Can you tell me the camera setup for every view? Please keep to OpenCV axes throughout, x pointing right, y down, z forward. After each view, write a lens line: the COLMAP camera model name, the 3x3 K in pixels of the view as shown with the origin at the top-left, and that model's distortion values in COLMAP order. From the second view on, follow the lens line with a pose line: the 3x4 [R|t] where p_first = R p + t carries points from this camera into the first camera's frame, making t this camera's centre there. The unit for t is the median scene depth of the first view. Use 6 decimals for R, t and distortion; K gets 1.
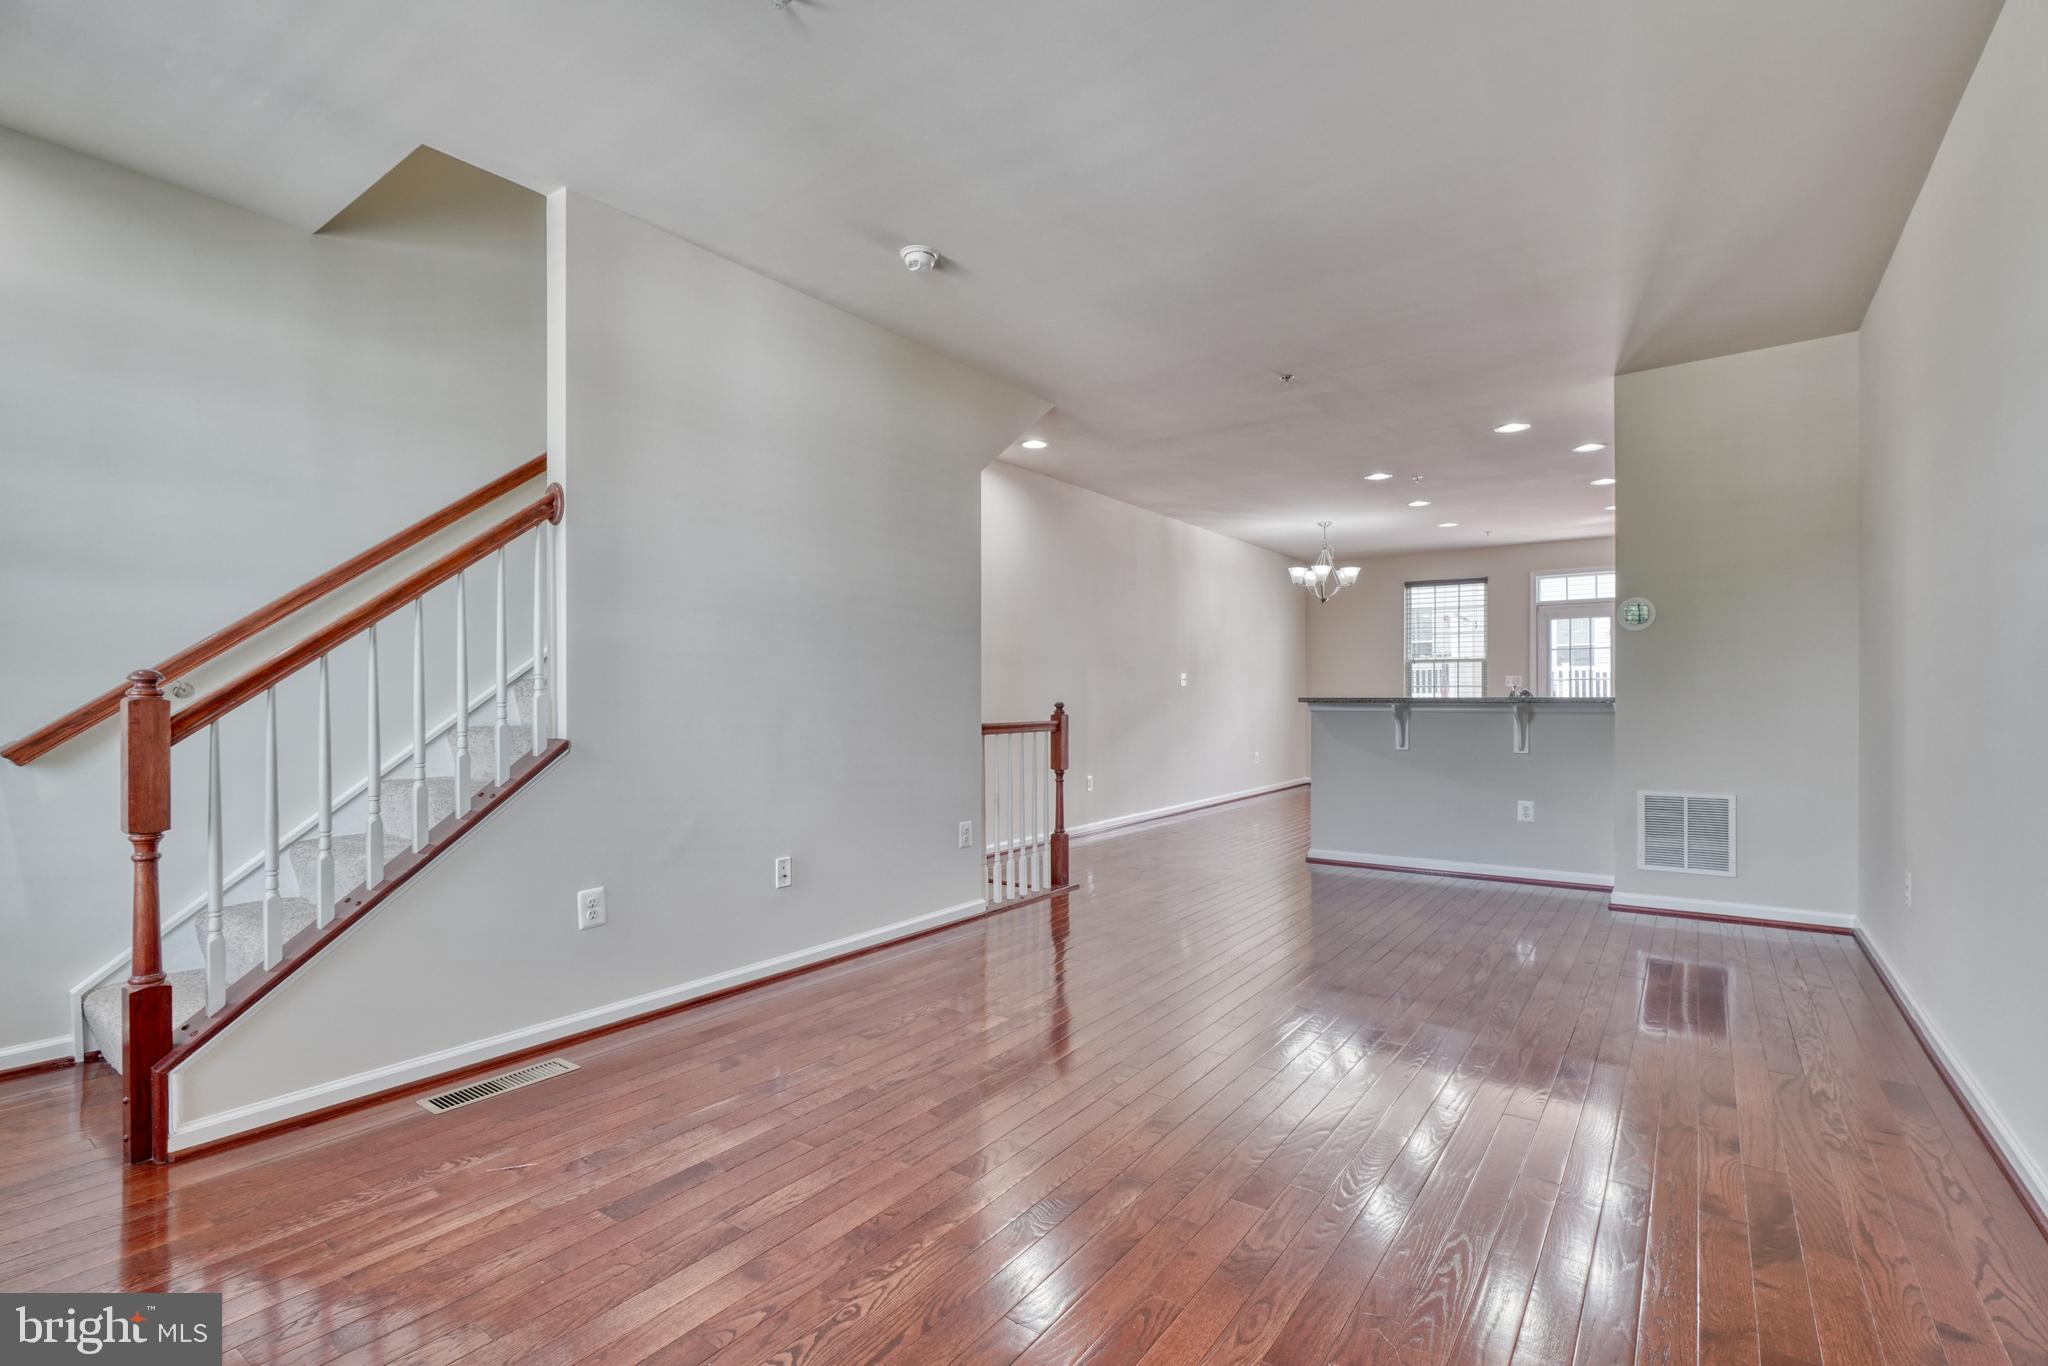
lens RADIAL K [[938.1, 0, 1021.1], [0, 938.1, 700.9], [0, 0, 1]] dist [-0.004772, 0.000365]
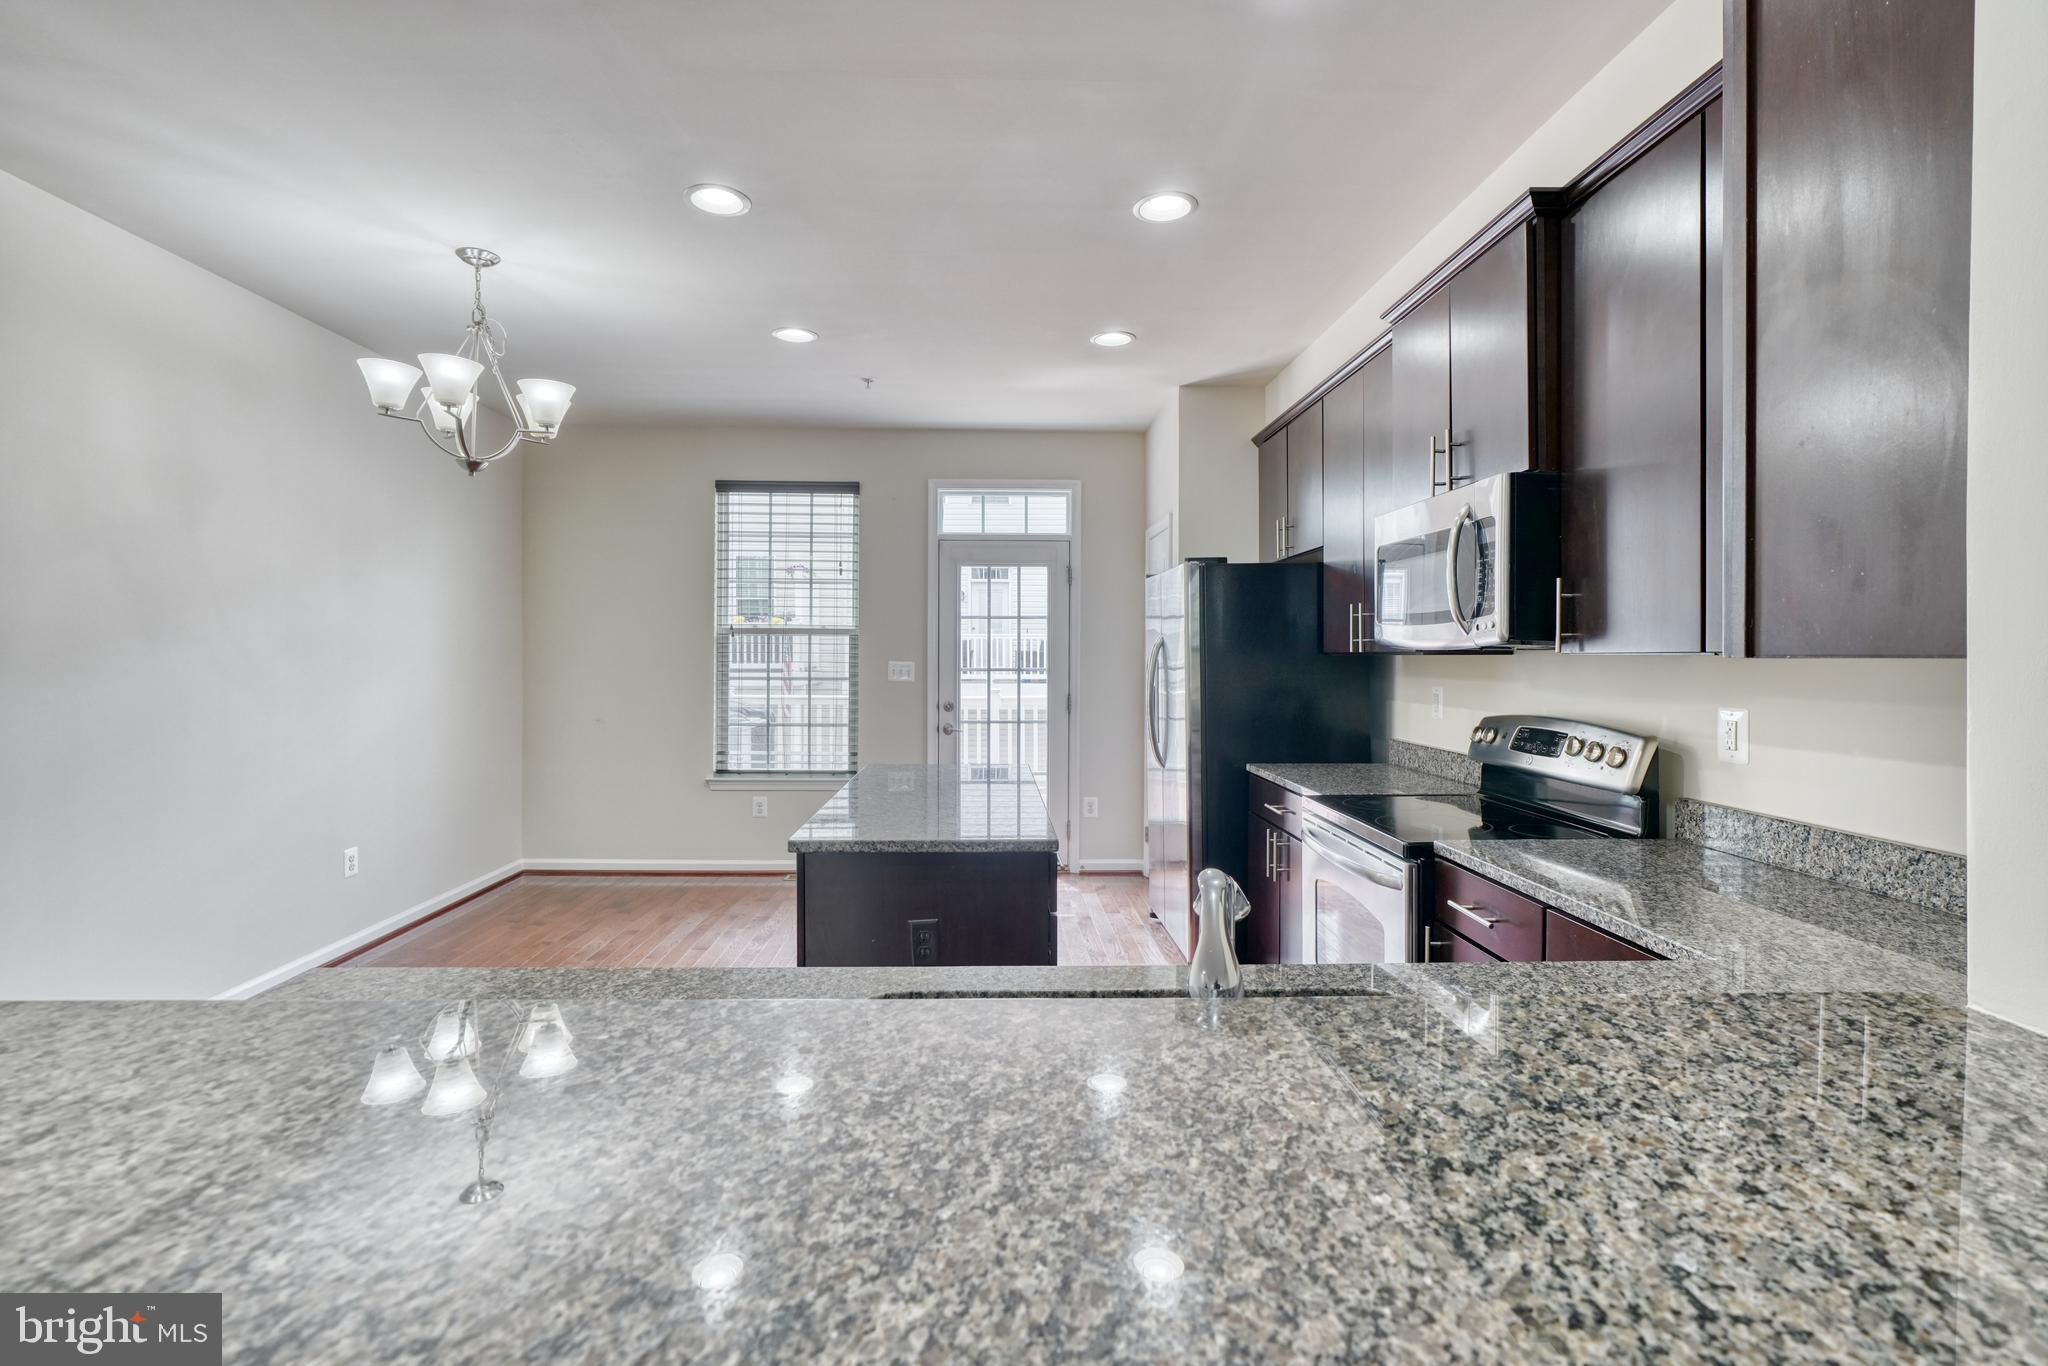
lens RADIAL K [[944.7, 0, 1019.5], [0, 944.7, 675.8], [0, 0, 1]] dist [-0.013644, 0.000092]
pose [[0.790527, -0.007571, 0.612380, 0.268499], [-0.006245, 0.999772, 0.020423, -0.035009], [-0.612395, -0.019969, 0.790299, 0.582466]]
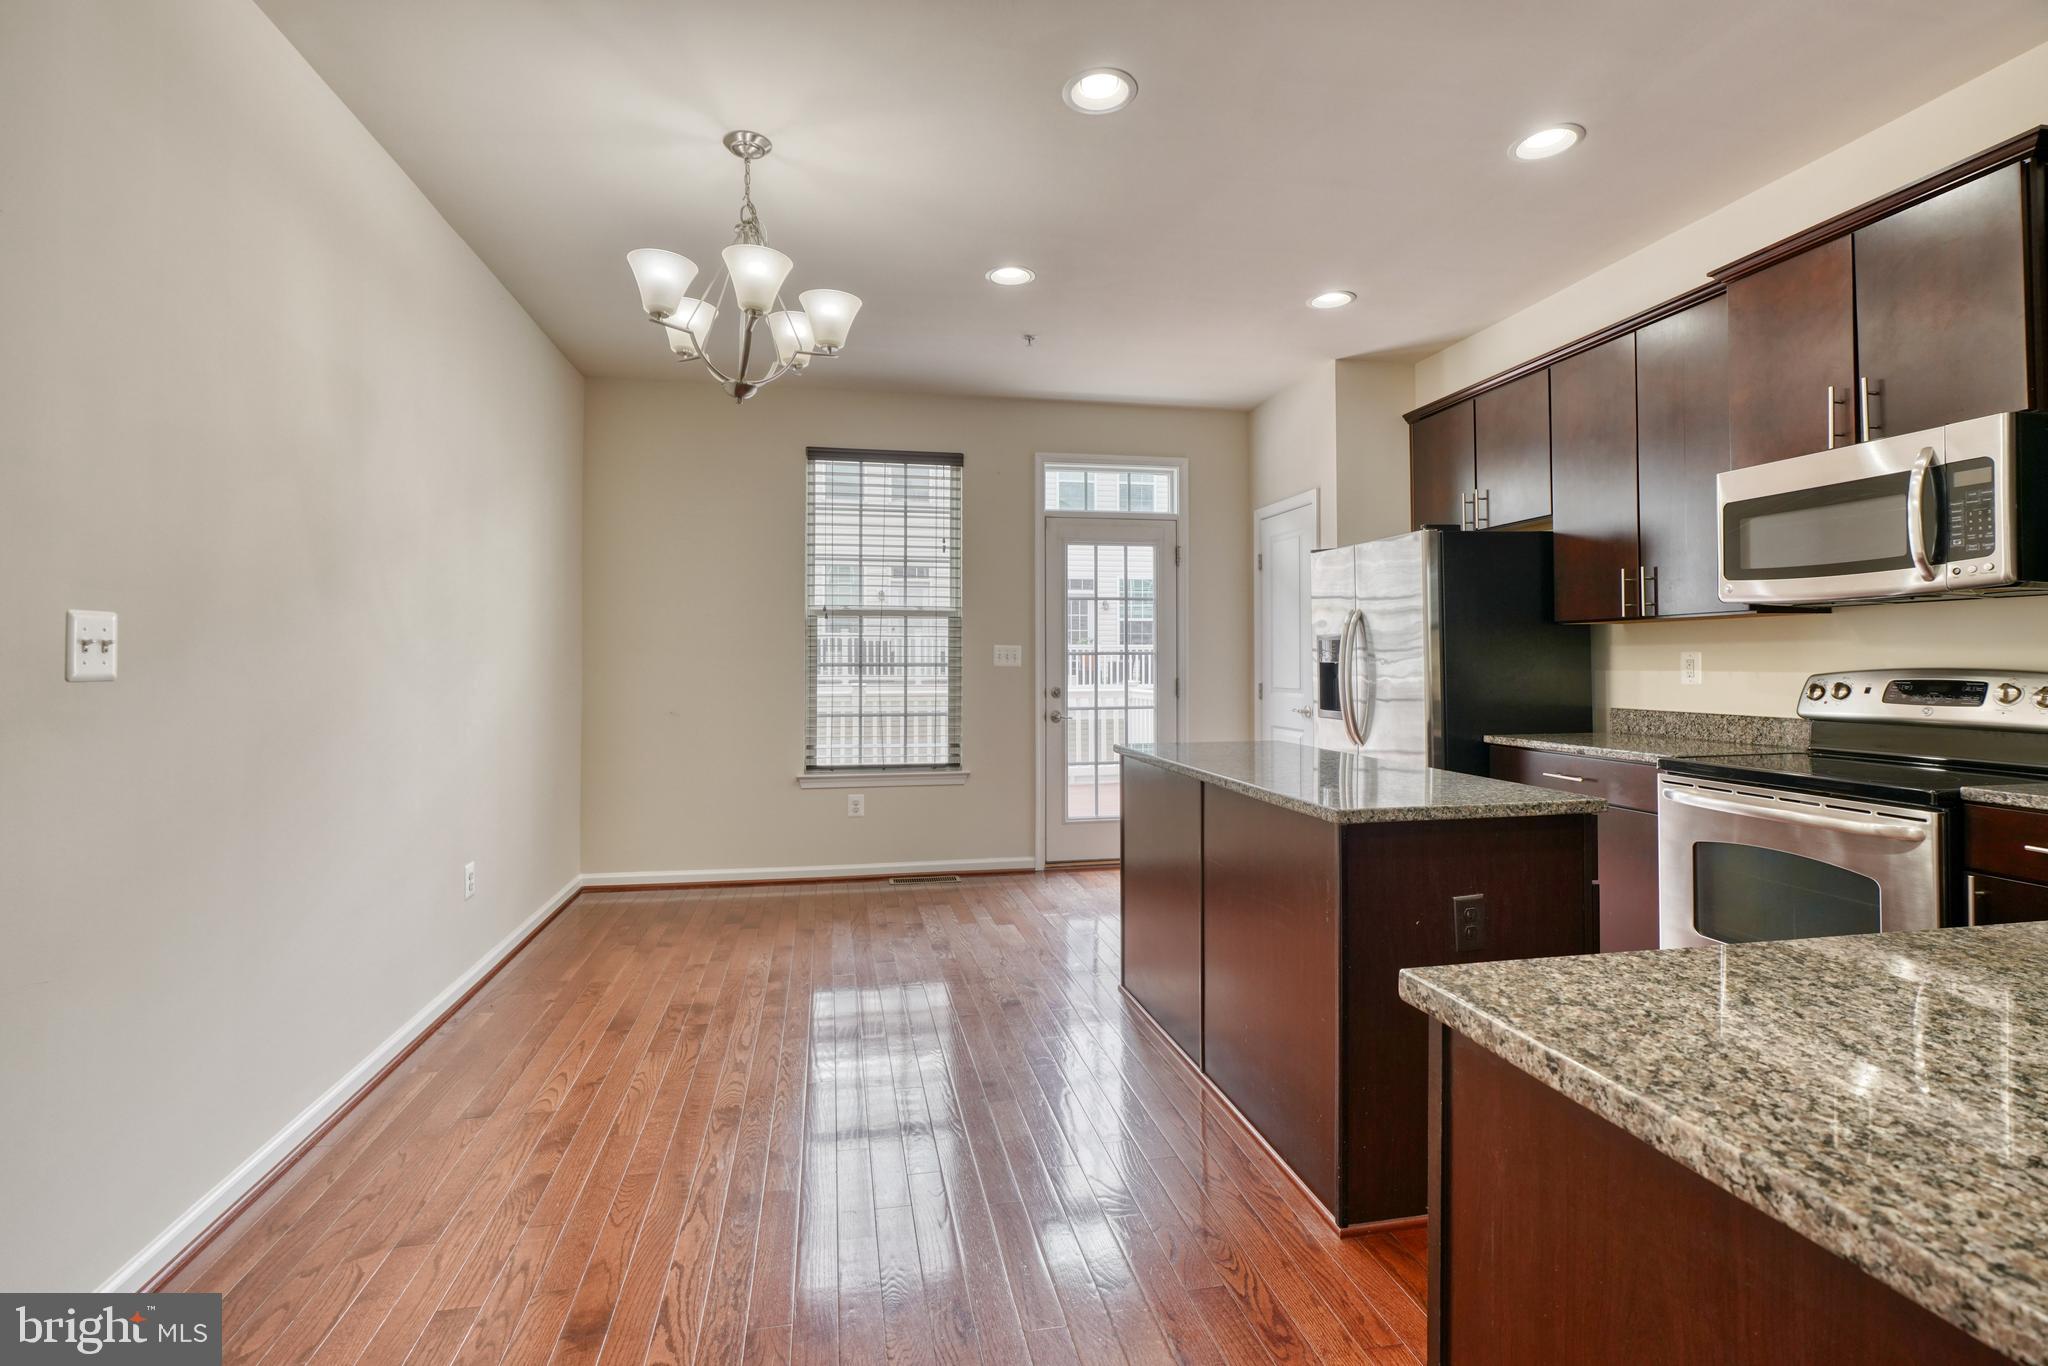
lens RADIAL K [[934.9, 0, 1011.7], [0, 934.9, 660.7], [0, 0, 1]] dist [-0.013585, 0.004623]
pose [[0.684537, 0.002455, 0.728974, 0.164221], [0.001618, 0.999987, -0.004886, -0.017957], [-0.728976, 0.004524, 0.684524, 0.731941]]
